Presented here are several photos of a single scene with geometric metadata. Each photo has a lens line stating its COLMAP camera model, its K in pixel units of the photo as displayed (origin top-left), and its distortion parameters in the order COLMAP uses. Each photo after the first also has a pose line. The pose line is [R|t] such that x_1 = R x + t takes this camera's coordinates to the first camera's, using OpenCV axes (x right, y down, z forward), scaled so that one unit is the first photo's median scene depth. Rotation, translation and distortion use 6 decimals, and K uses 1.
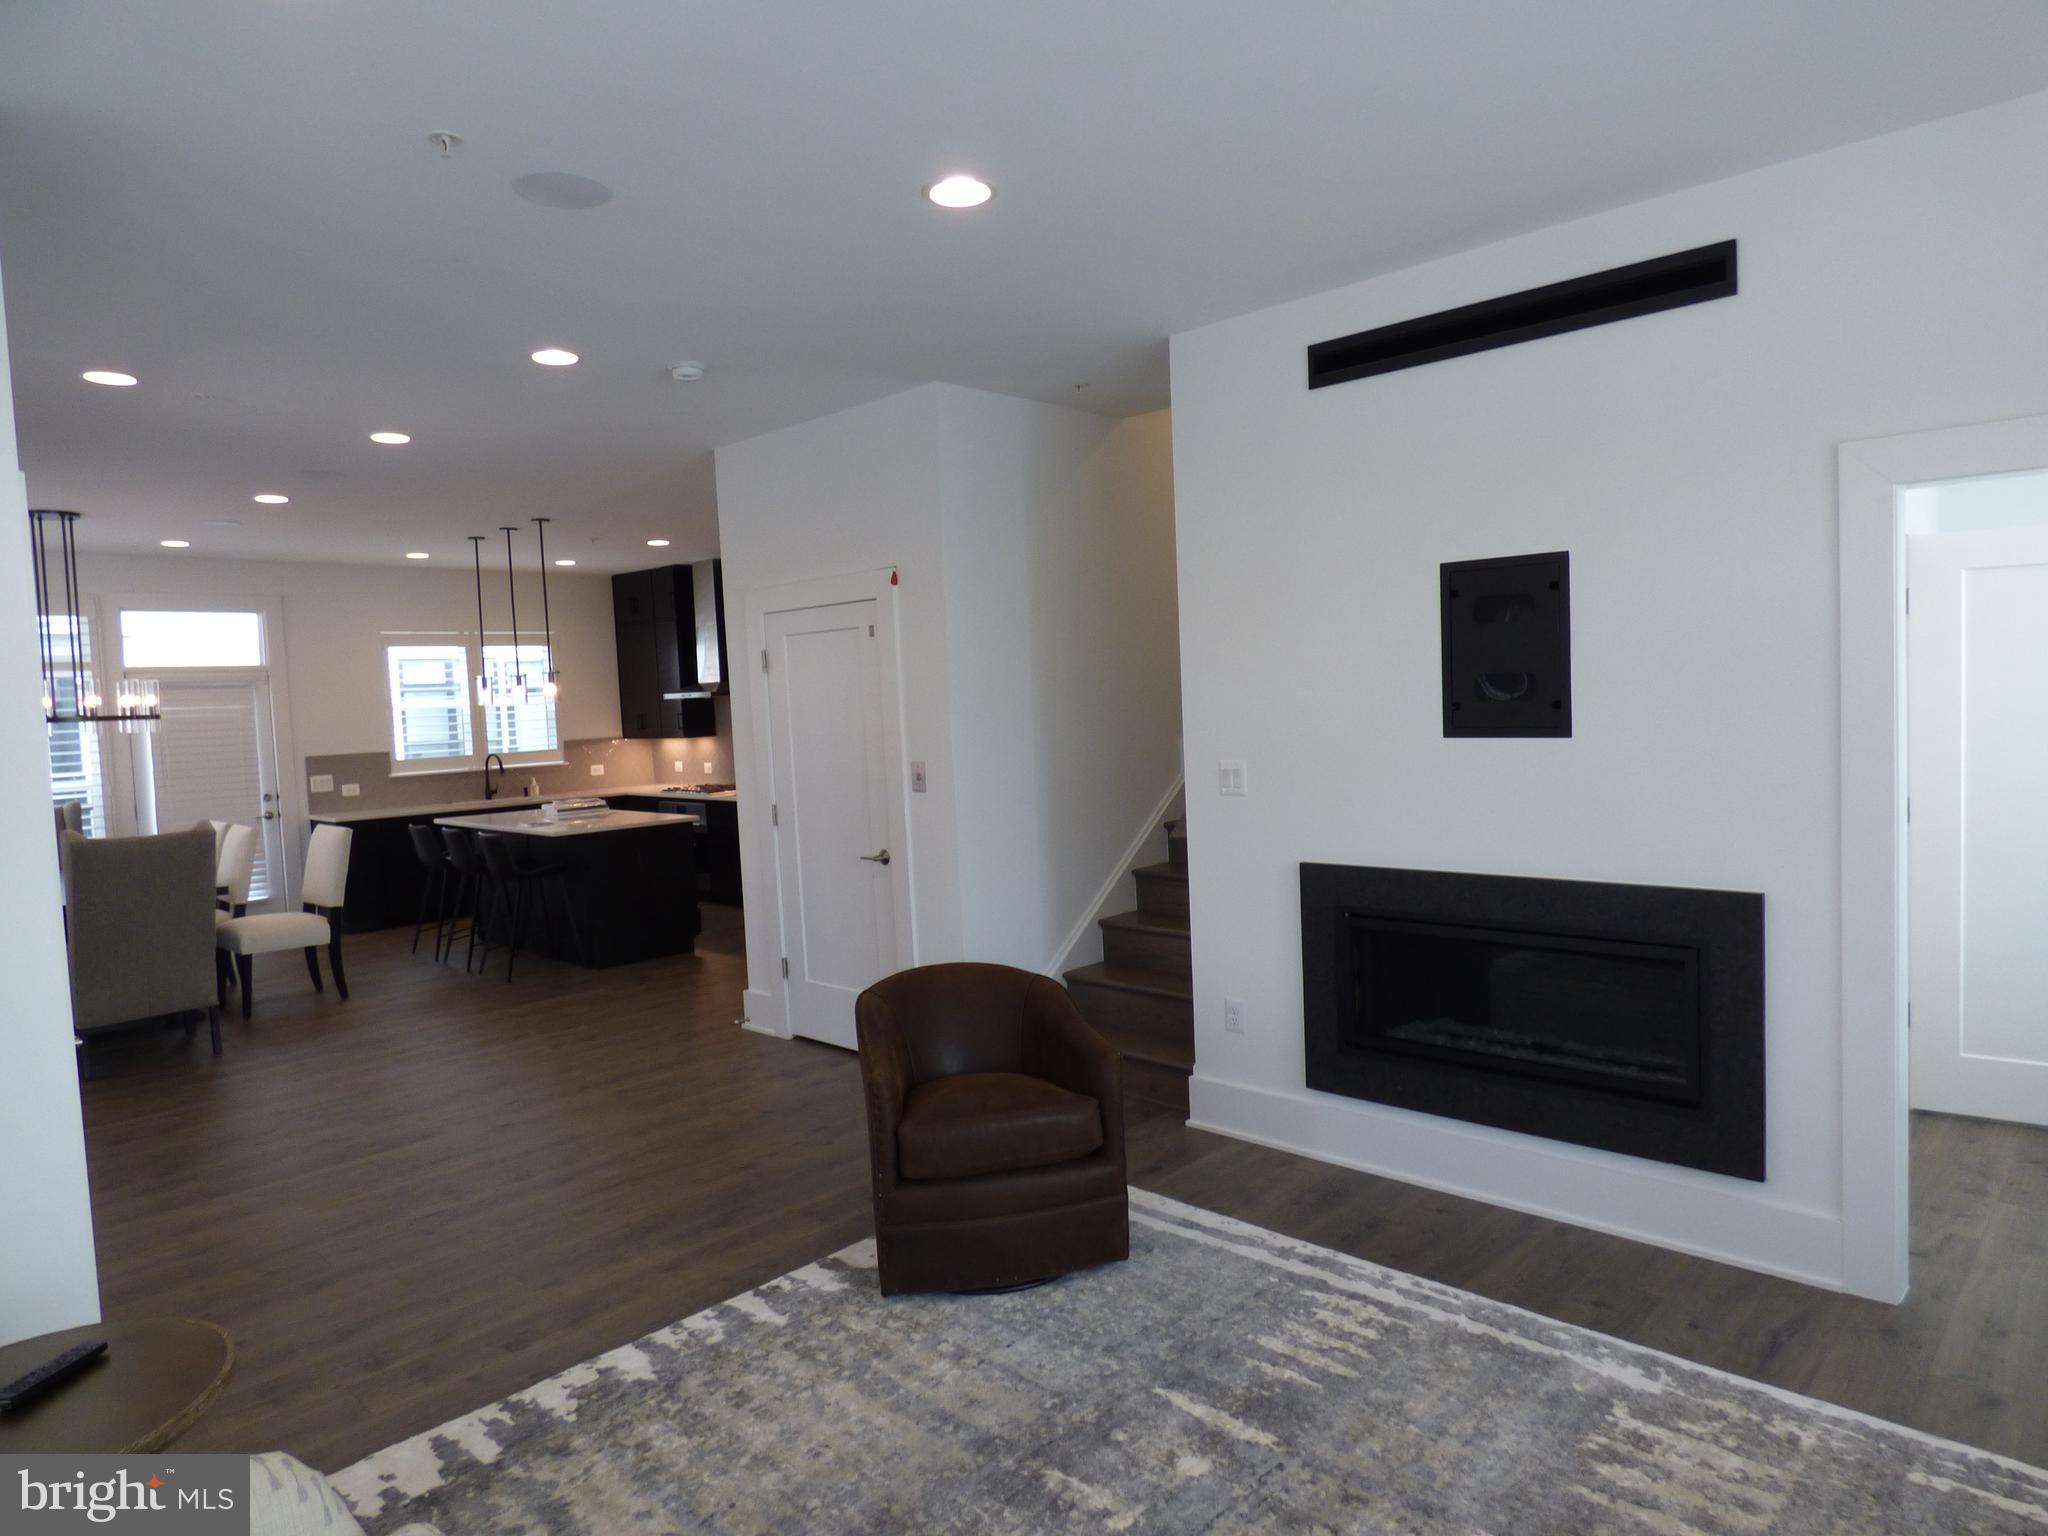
lens RADIAL K [[1214.8, 0, 1024.0], [0, 1214.8, 768.0], [0, 0, 1]] dist [-0.020732, -0.000105]
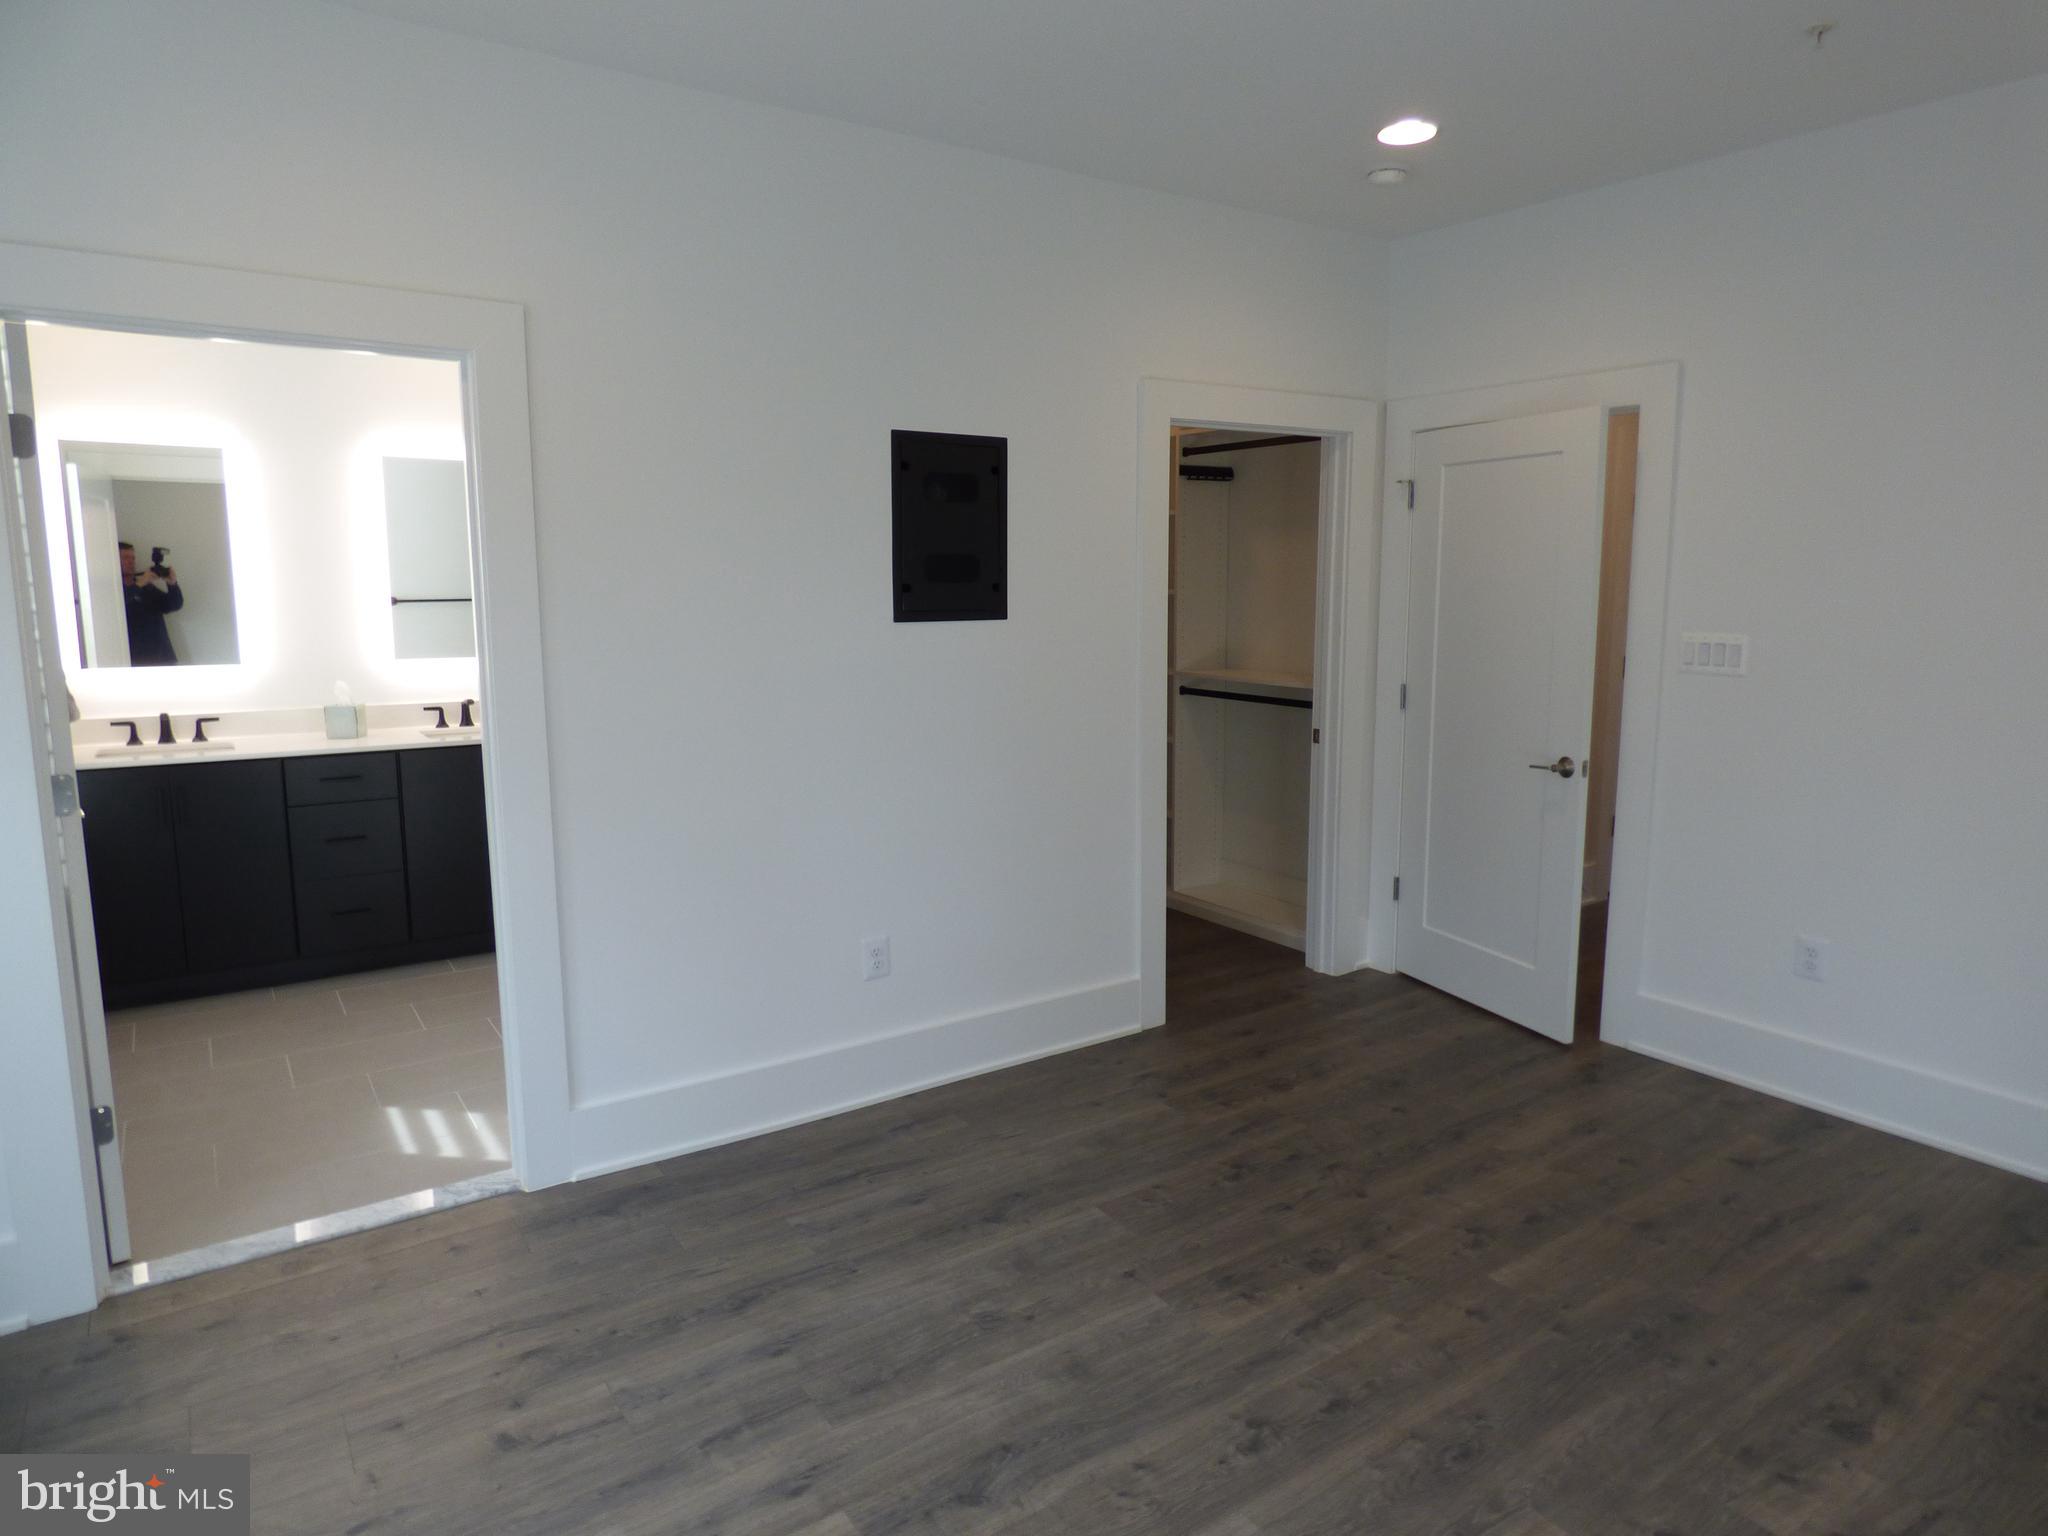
lens RADIAL K [[1237.5, 0, 1032.5], [0, 1237.5, 765.7], [0, 0, 1]] dist [-0.022683, 0.001875]
pose [[0.201629, -0.116168, 0.972549, -0.635592], [0.050244, 0.992861, 0.108178, -0.015446], [-0.978172, 0.027053, 0.206026, 0.804617]]
